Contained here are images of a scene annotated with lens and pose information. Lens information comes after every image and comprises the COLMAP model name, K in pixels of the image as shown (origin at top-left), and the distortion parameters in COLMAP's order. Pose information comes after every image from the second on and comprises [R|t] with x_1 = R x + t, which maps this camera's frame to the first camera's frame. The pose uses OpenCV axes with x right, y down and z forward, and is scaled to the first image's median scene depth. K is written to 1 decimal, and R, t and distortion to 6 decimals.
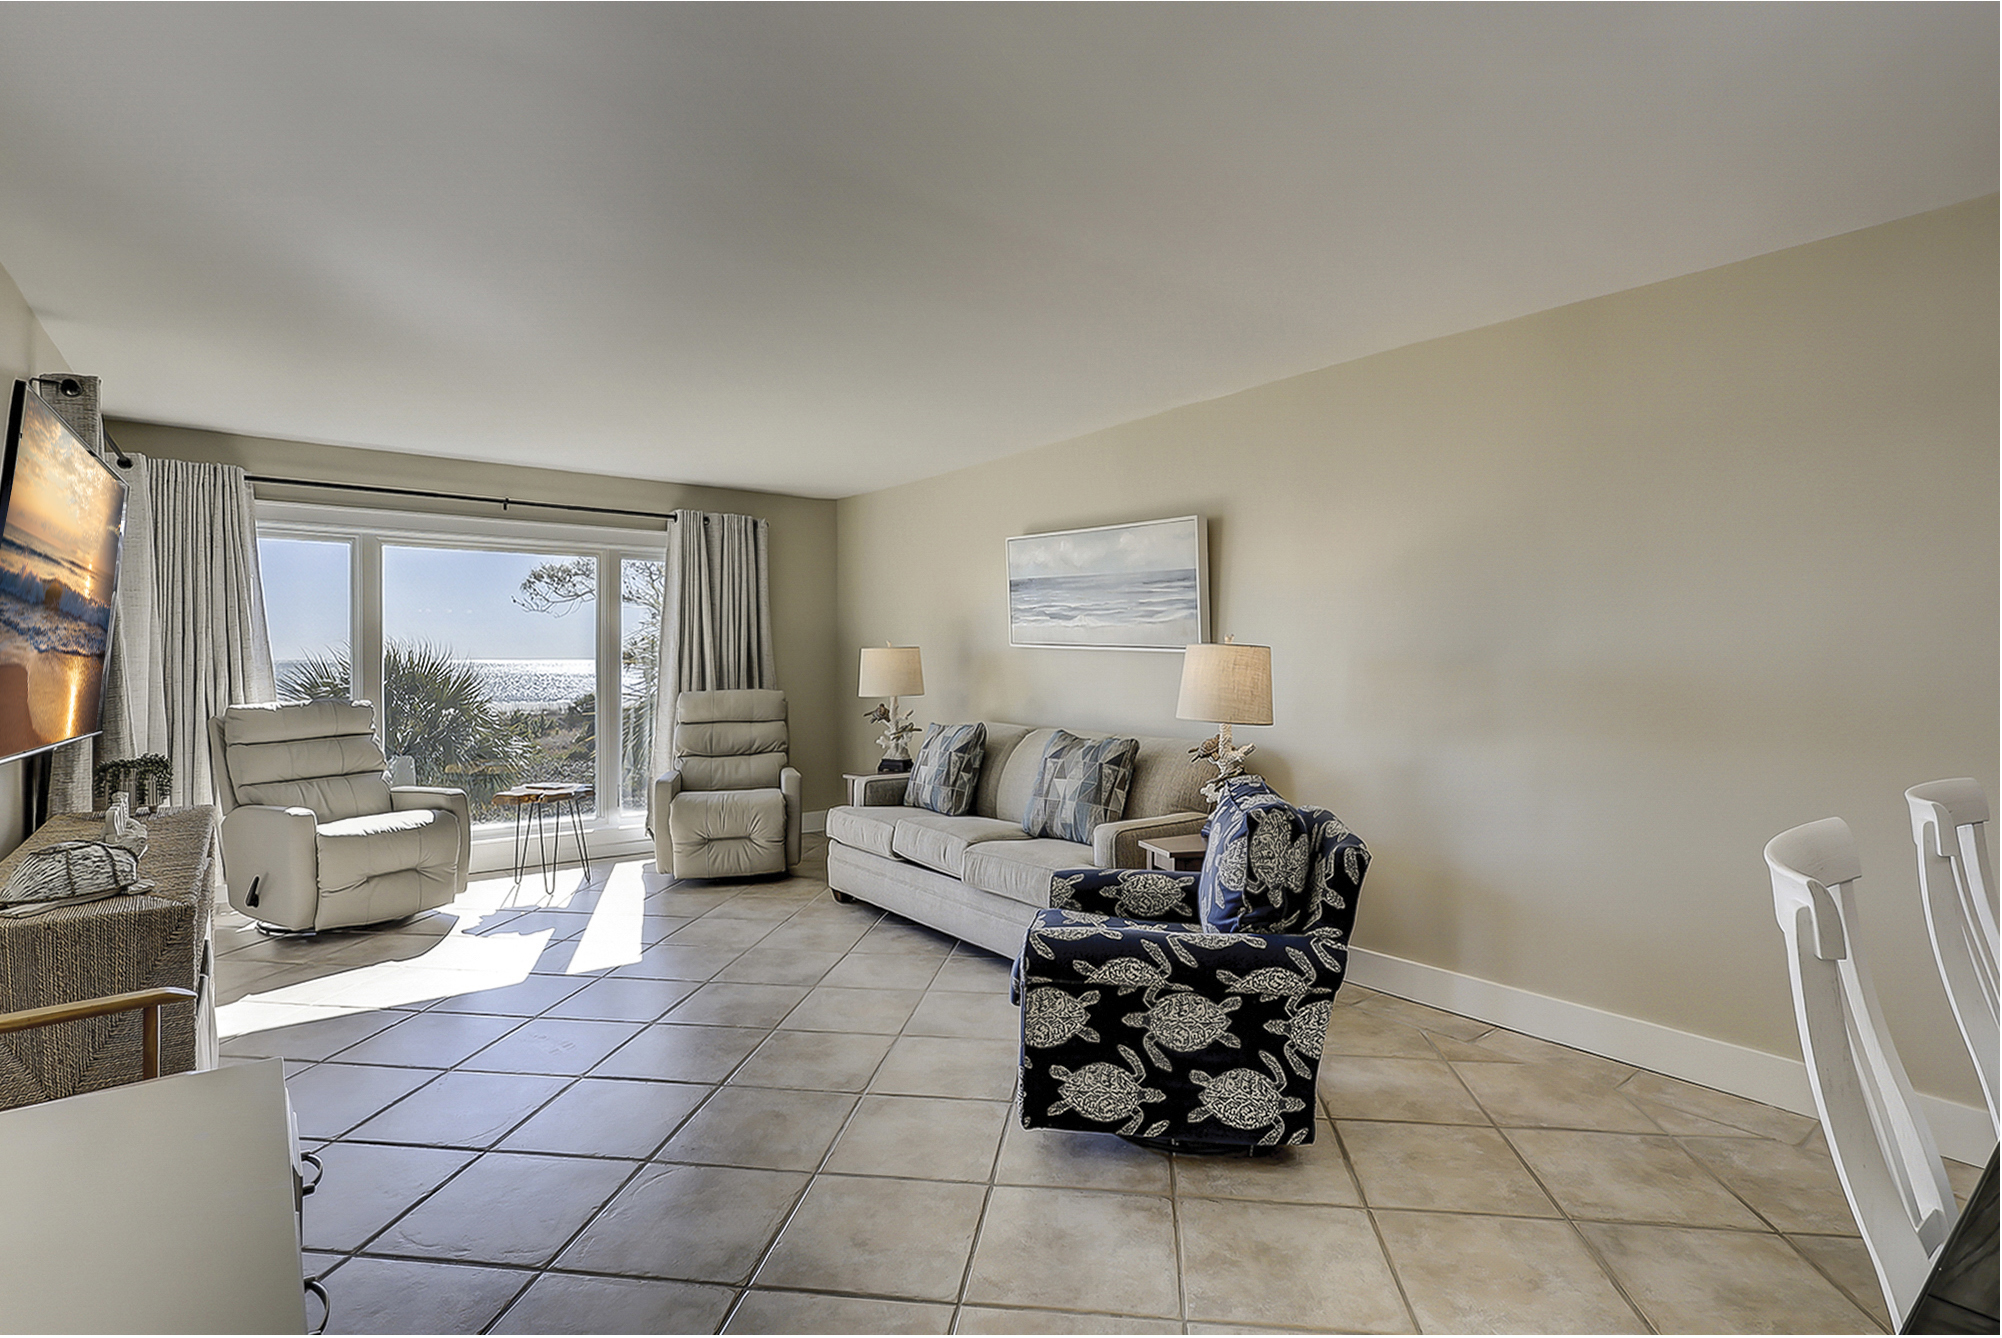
lens RADIAL K [[986.2, 0, 995.5], [0, 986.2, 655.7], [0, 0, 1]] dist [0.002977, 0.000701]
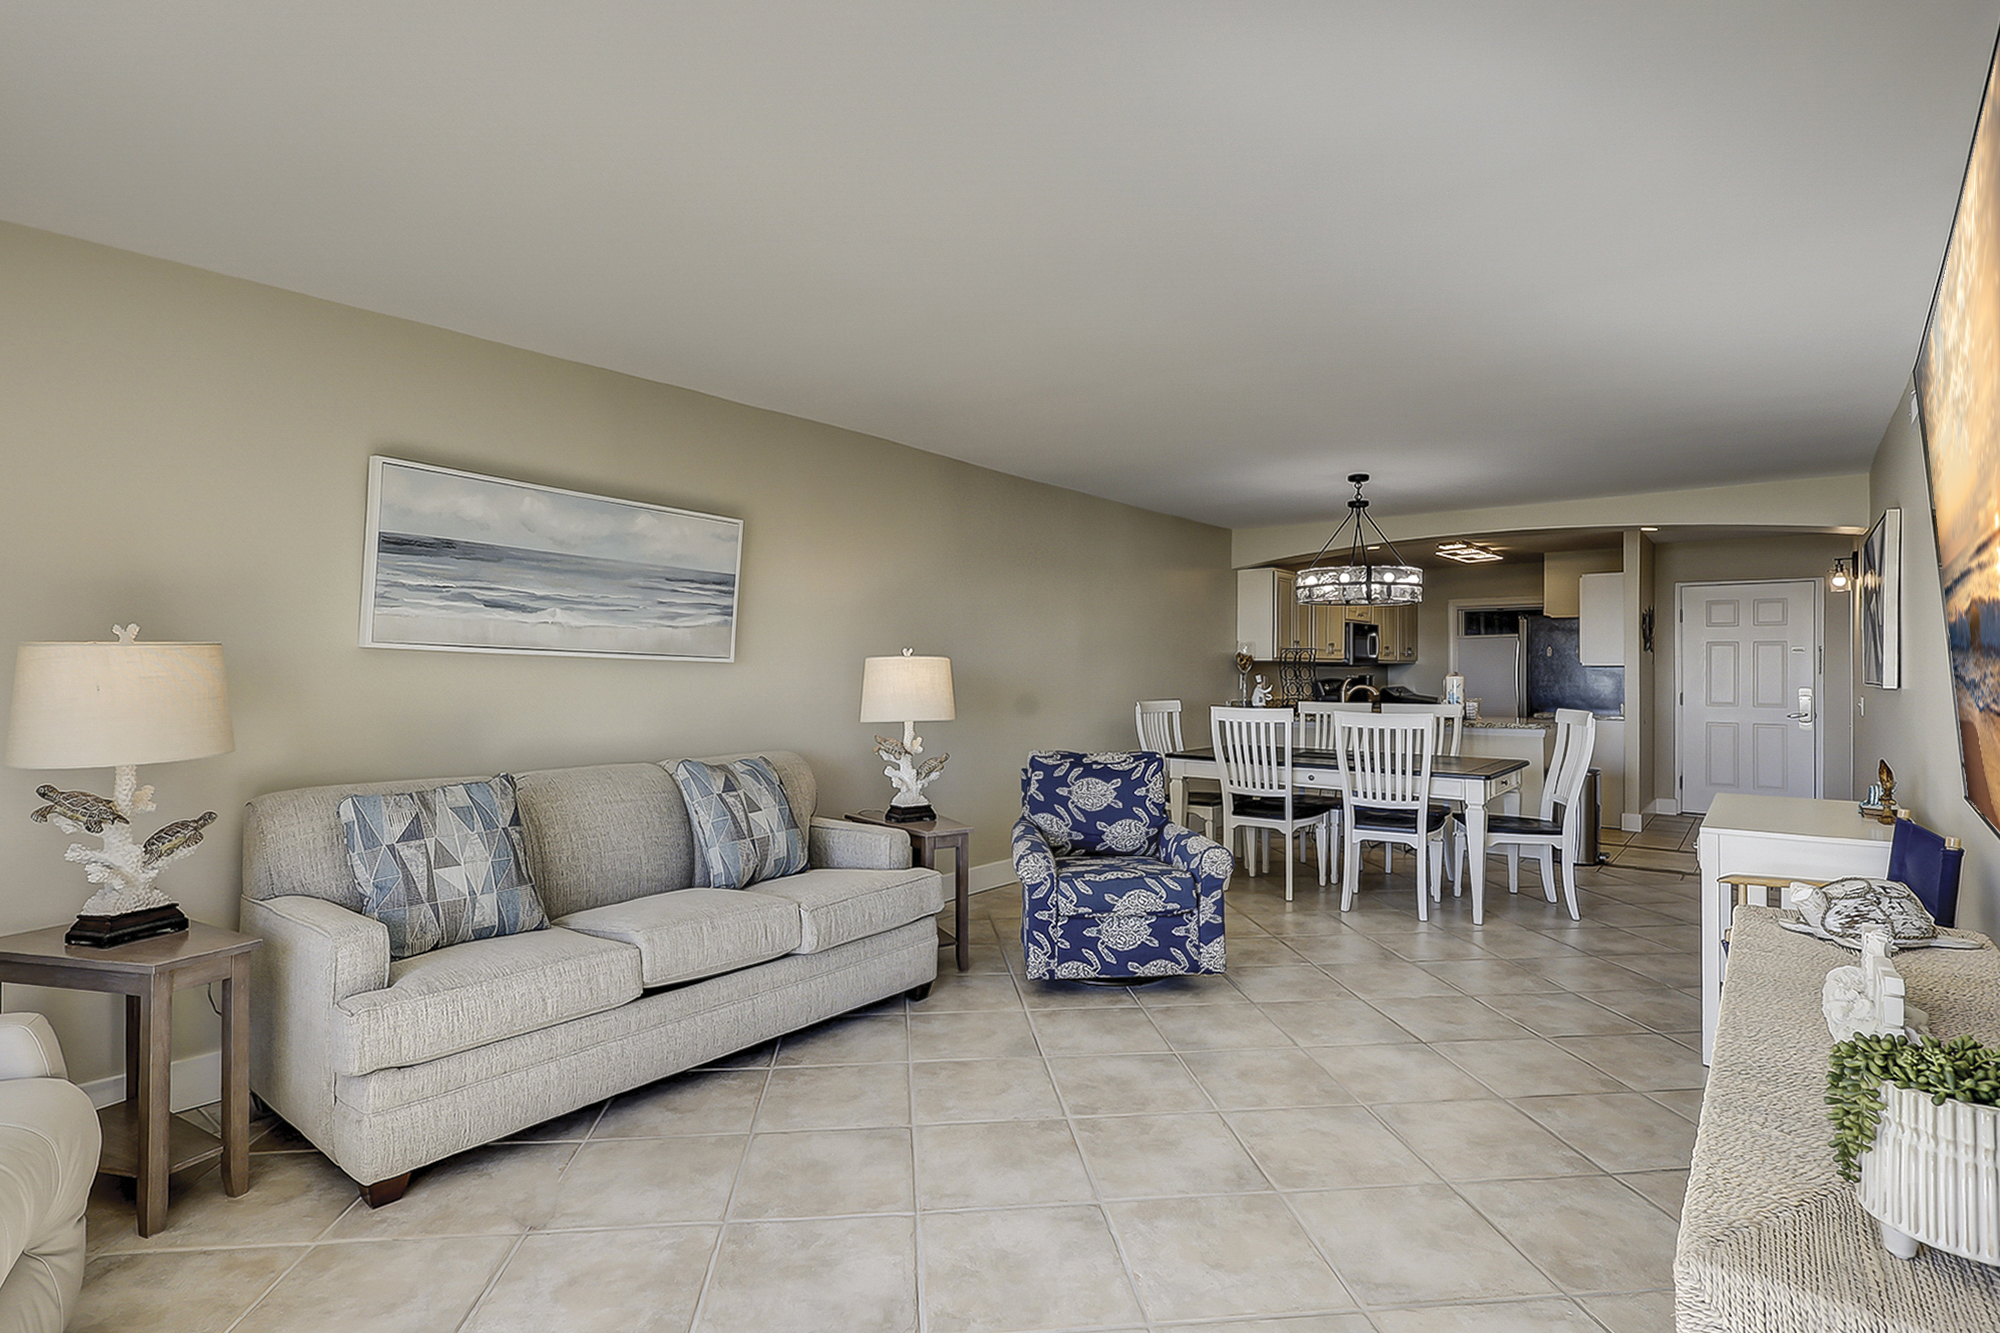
lens RADIAL K [[985.2, 0, 994.5], [0, 985.2, 653.3], [0, 0, 1]] dist [0.002977, 0.000701]
pose [[-0.234962, 0.002769, 0.972001, -0.749337], [-0.013846, 0.999885, -0.006196, -0.008431], [-0.971906, -0.014914, -0.234897, 0.929552]]
